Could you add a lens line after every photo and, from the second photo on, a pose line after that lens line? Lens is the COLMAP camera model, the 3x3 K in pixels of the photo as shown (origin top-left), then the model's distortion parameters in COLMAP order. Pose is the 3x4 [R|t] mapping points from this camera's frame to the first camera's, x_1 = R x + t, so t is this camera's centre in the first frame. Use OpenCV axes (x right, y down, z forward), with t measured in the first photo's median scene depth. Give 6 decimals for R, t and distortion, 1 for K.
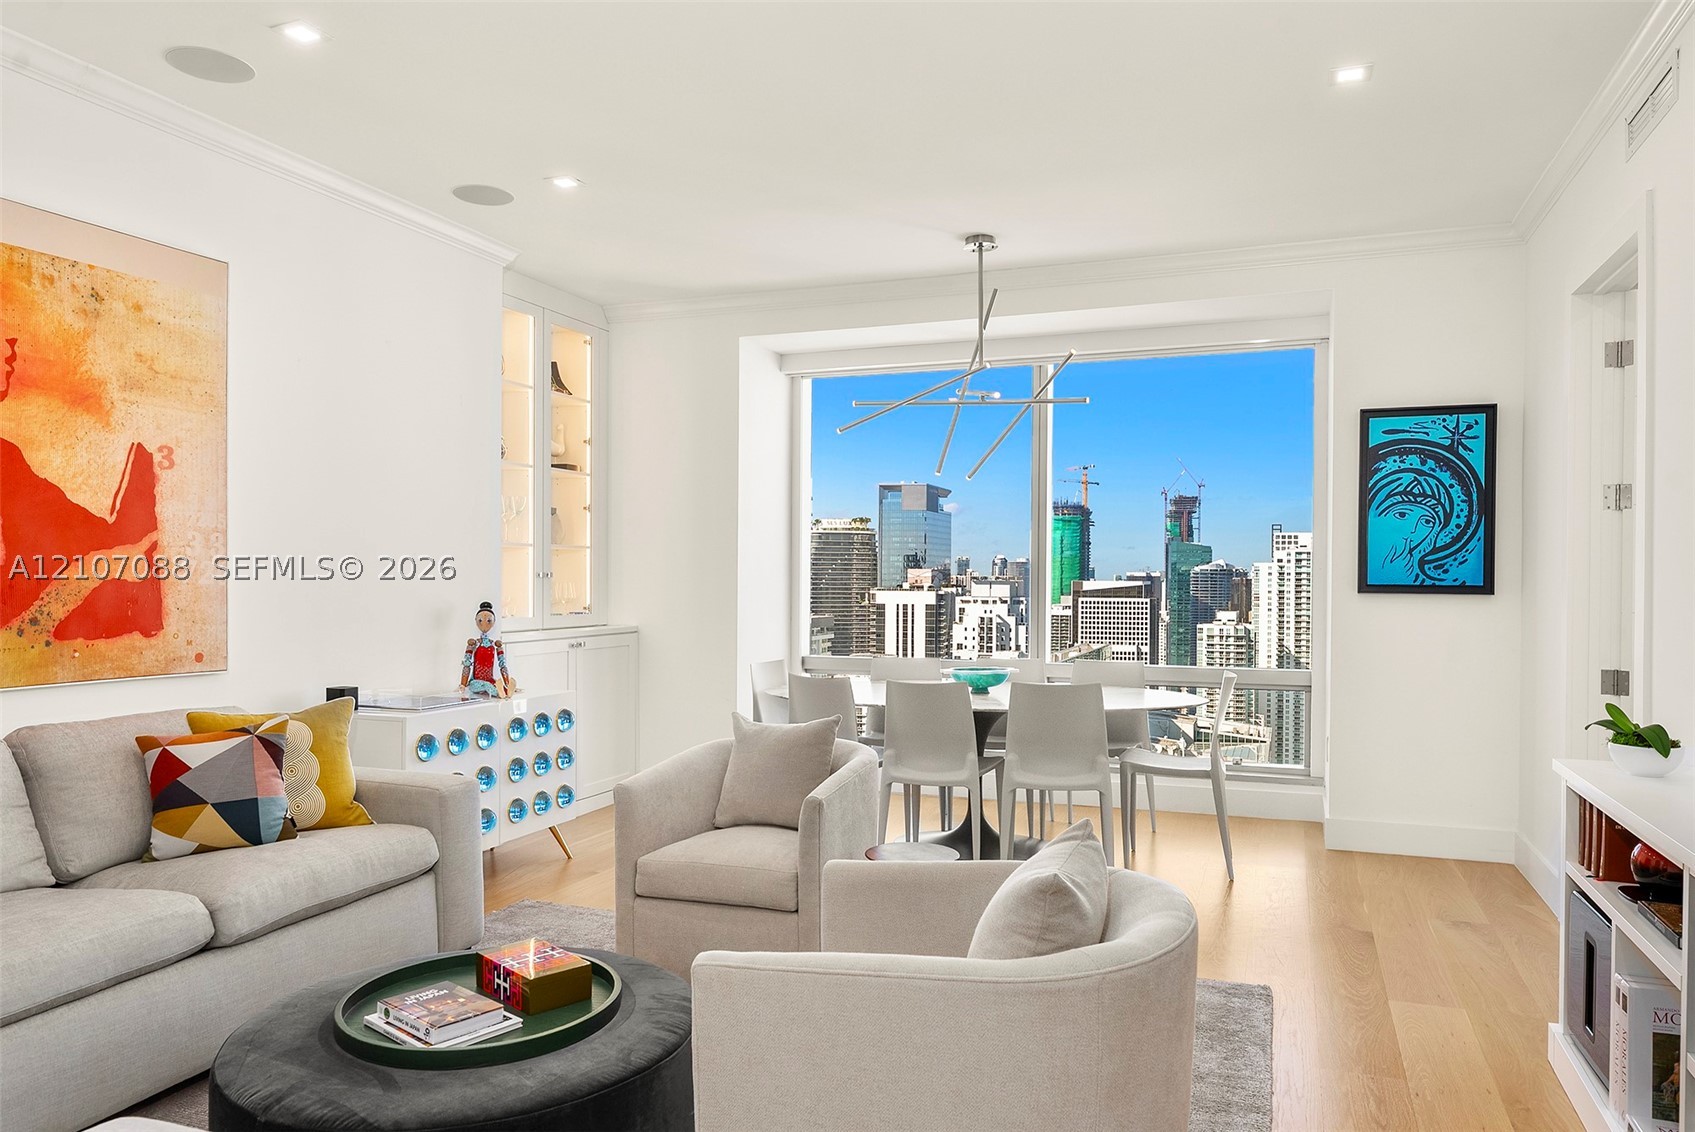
lens RADIAL K [[1150.9, 0, 842.1], [0, 1150.9, 591.9], [0, 0, 1]] dist [0.003178, 0.001285]
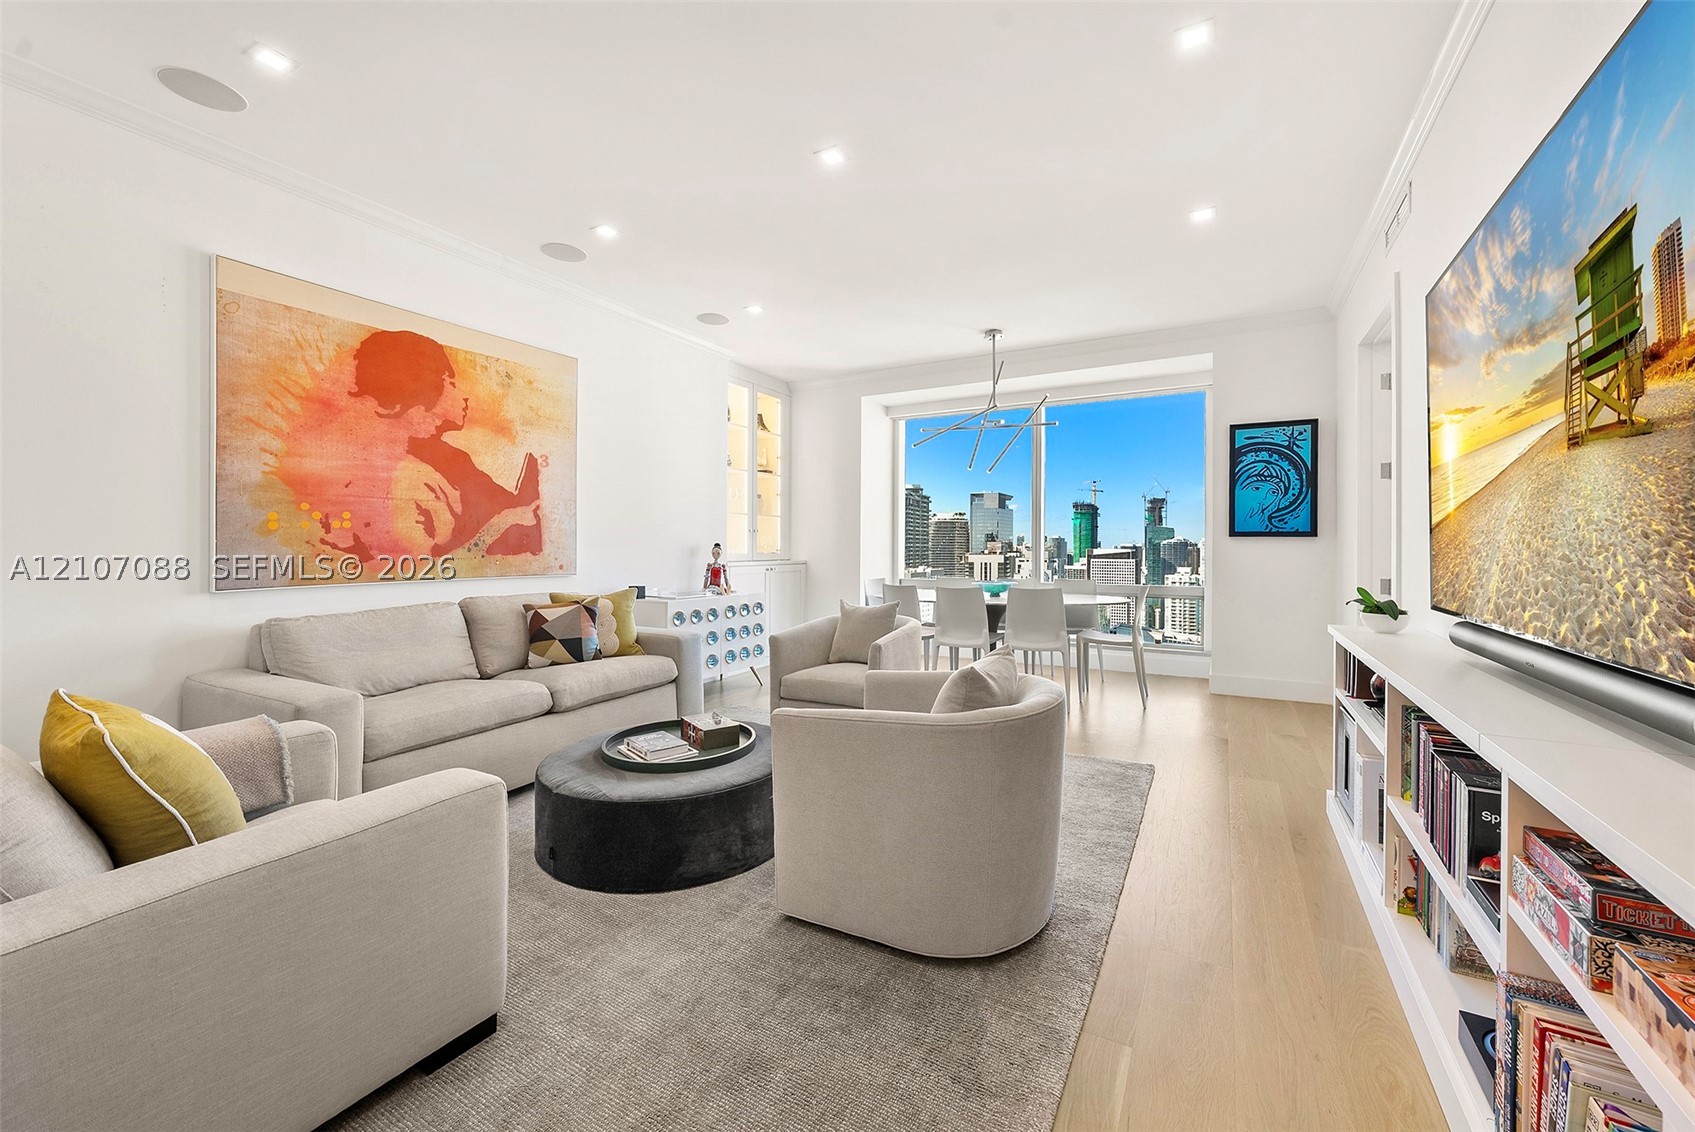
lens RADIAL K [[657.5, 0, 856.3], [0, 657.5, 548.8], [0, 0, 1]] dist [-0.000394, -0.000009]
pose [[0.990181, -0.000315, -0.139793, 0.055194], [-0.001122, 0.999947, -0.010200, 0.028743], [0.139789, 0.010256, 0.990128, -0.000122]]
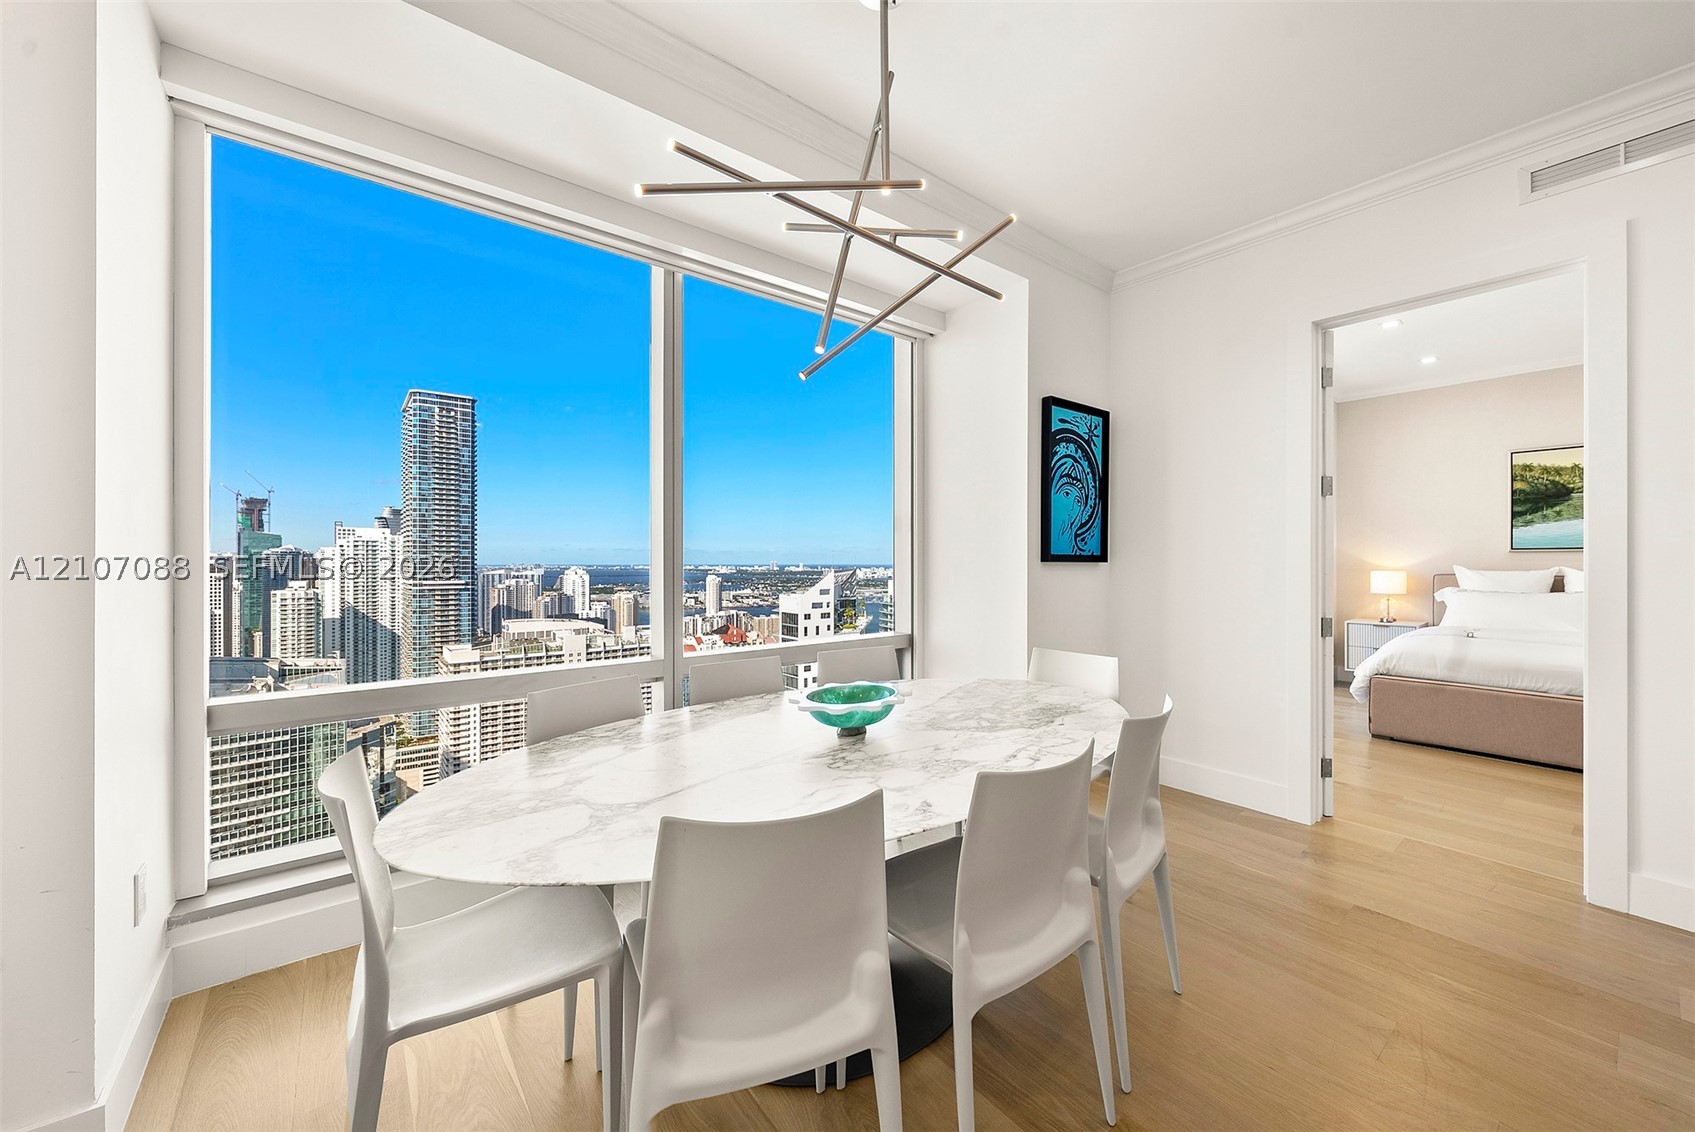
lens RADIAL K [[640.3, 0, 849.1], [0, 640.3, 558.7], [0, 0, 1]] dist [-0.000661, 0.000031]
pose [[0.507298, -0.005294, 0.861755, -0.182638], [0.013492, 0.999907, -0.001800, -0.003987], [-0.861665, 0.012539, 0.507322, 0.875919]]
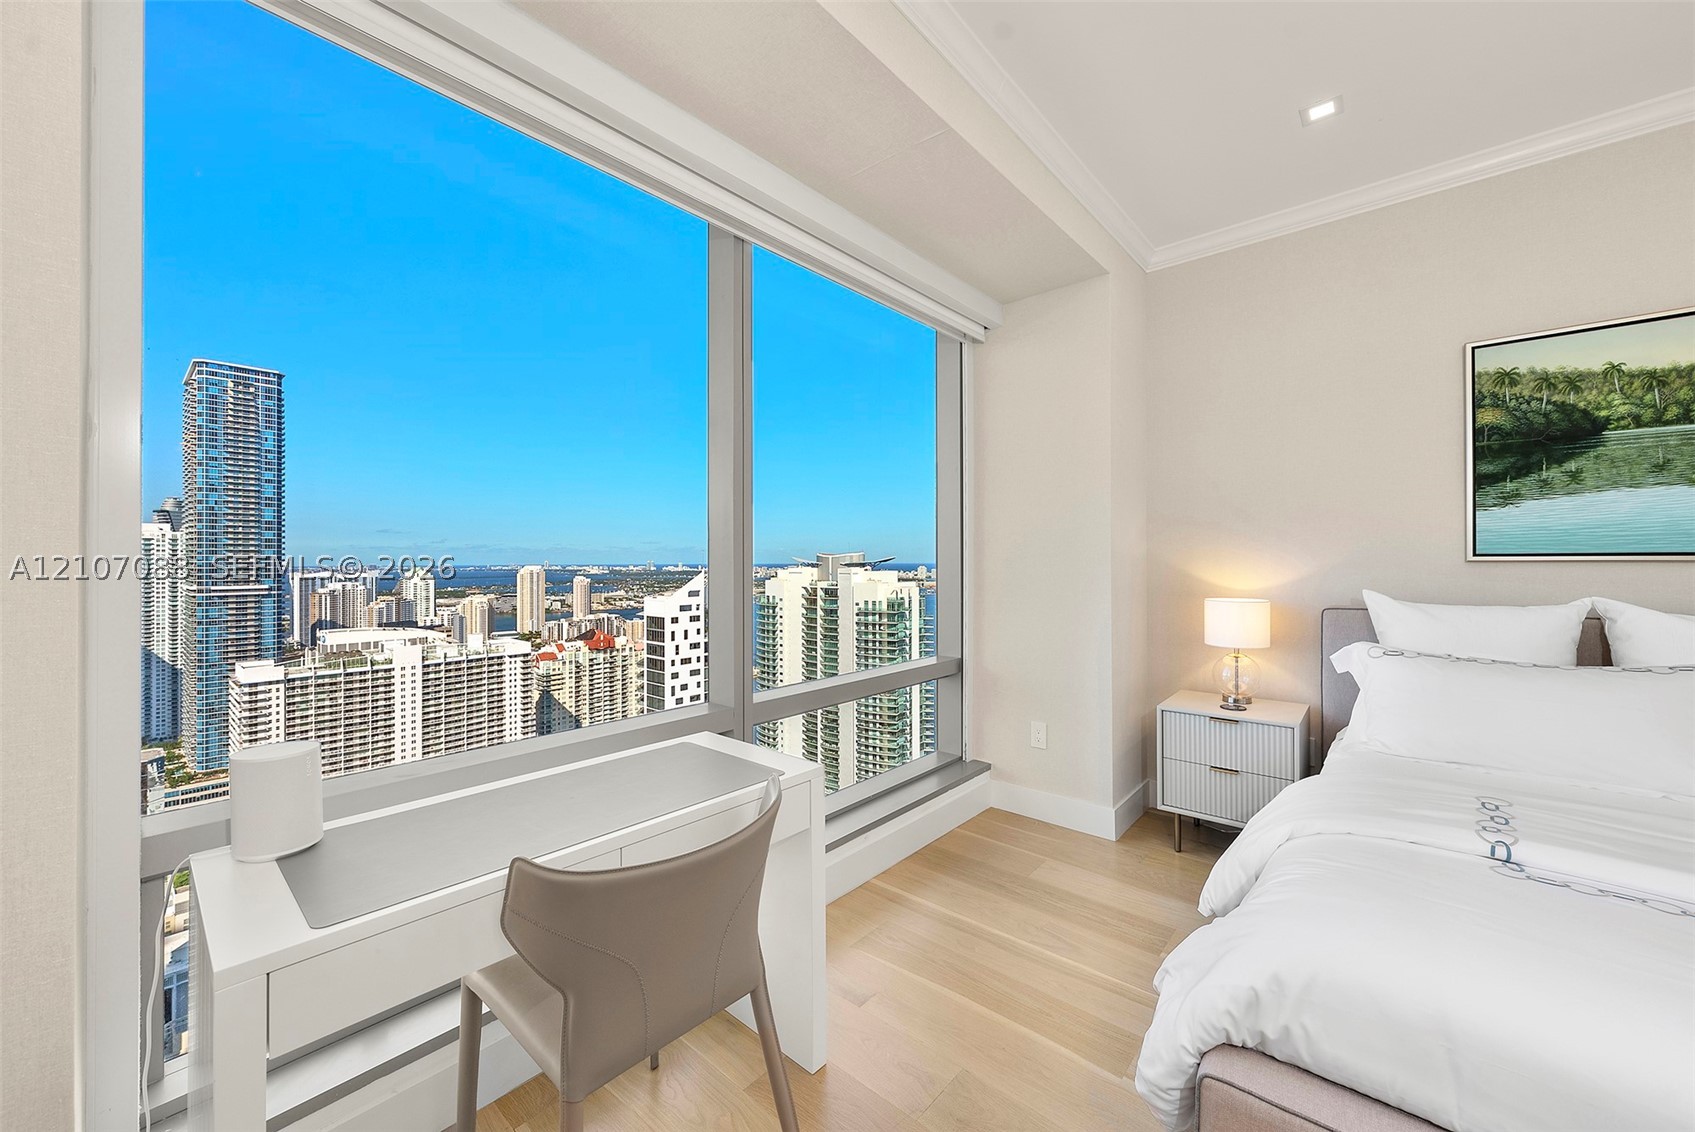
lens RADIAL K [[647.4, 0, 848.8], [0, 647.4, 554.5], [0, 0, 1]] dist [-0.000275, 0.000009]
pose [[0.346146, -0.001946, 0.938179, 0.672757], [0.016667, 0.999853, -0.004076, -0.013820], [-0.938033, 0.017047, 0.346128, 0.742967]]
